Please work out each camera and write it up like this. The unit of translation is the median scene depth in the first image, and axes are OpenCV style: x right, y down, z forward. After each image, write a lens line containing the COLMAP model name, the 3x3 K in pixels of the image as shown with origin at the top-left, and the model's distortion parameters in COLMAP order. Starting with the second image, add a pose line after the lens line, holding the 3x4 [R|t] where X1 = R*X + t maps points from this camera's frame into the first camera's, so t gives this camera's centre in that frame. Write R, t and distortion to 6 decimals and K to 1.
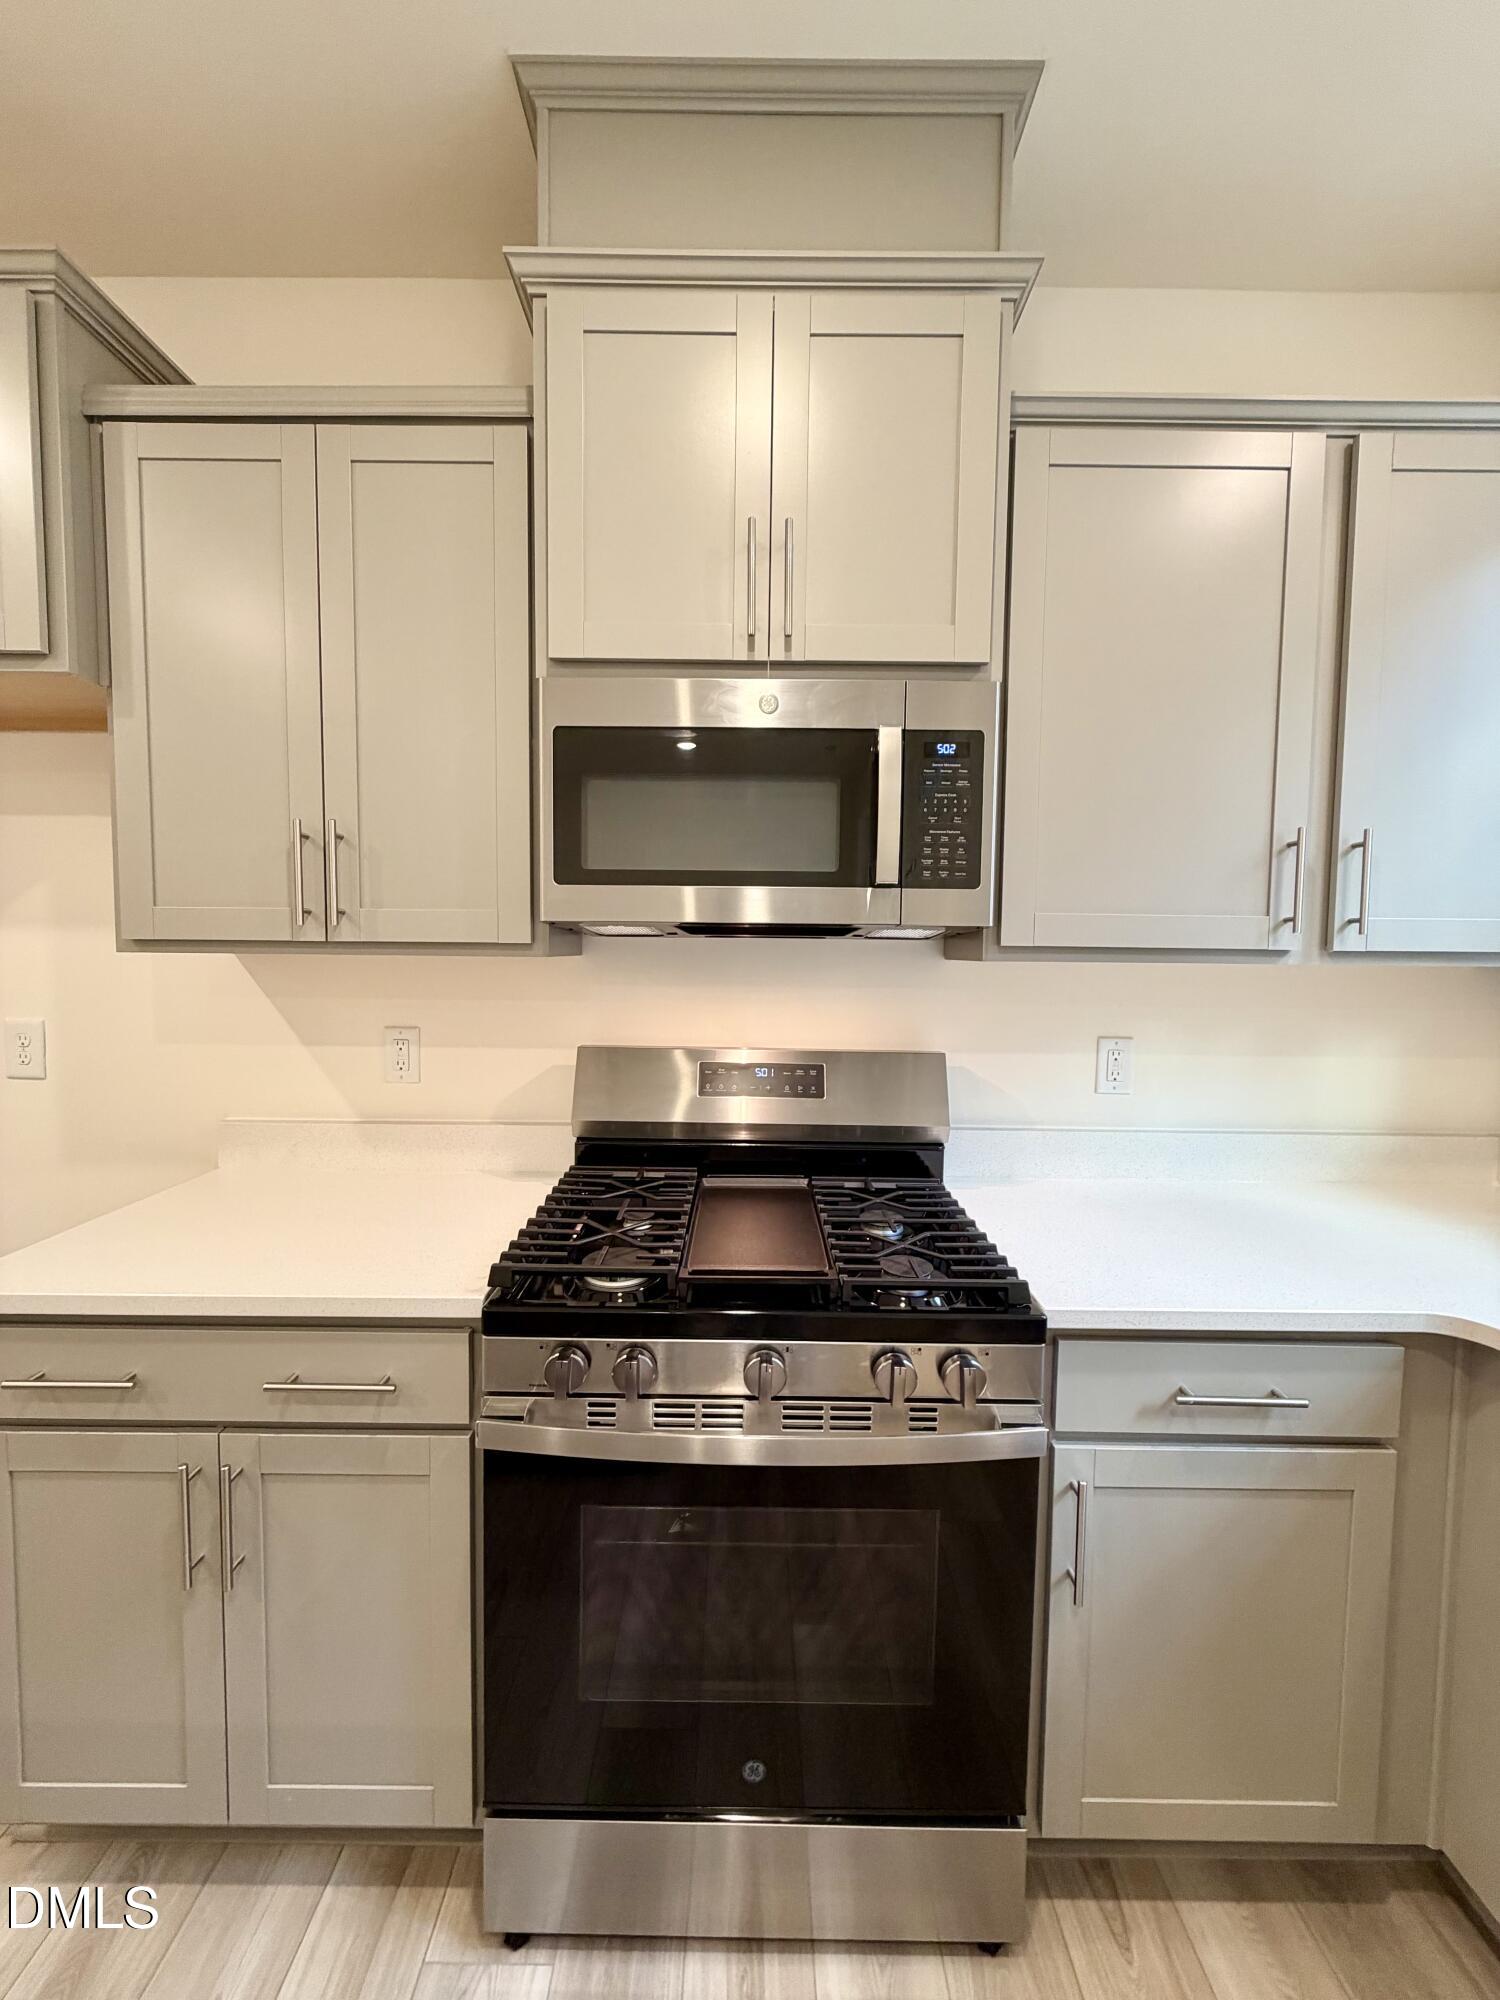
lens RADIAL K [[817.9, 0, 752.6], [0, 817.9, 968.6], [0, 0, 1]] dist [-0.001884, -0.001140]
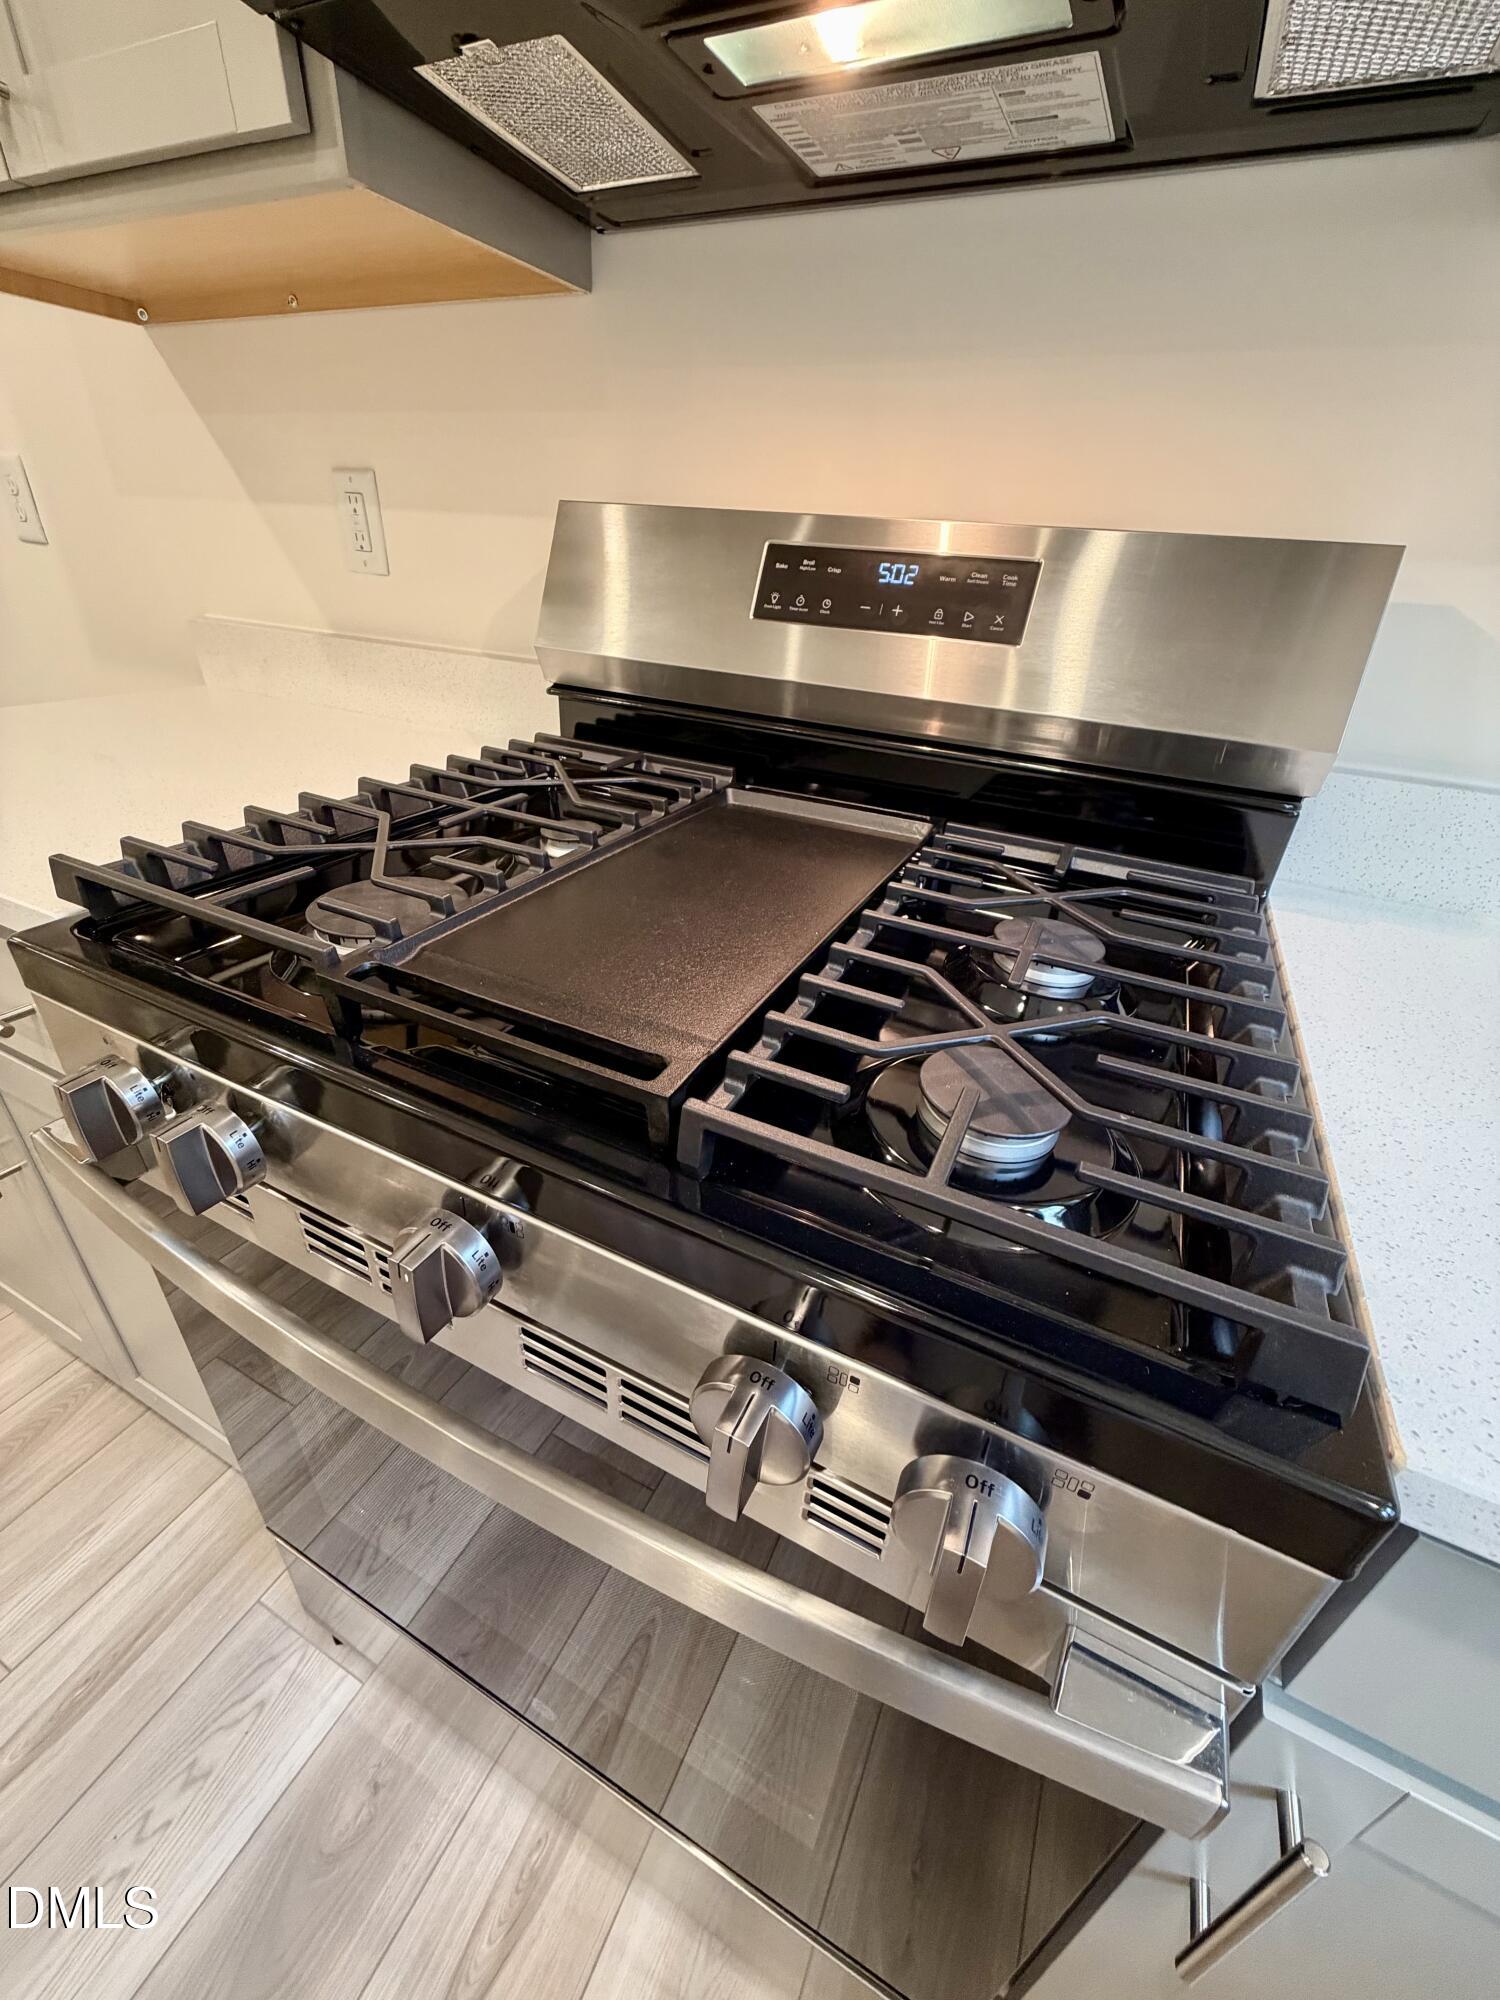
lens RADIAL K [[817.9, 0, 746.5], [0, 817.9, 998.4], [0, 0, 1]] dist [-0.001884, -0.001140]
pose [[0.891653, 0.252034, -0.376076, 0.163472], [-0.063323, 0.891971, 0.447635, 0.139661], [0.448268, -0.375321, 0.811289, 0.524368]]
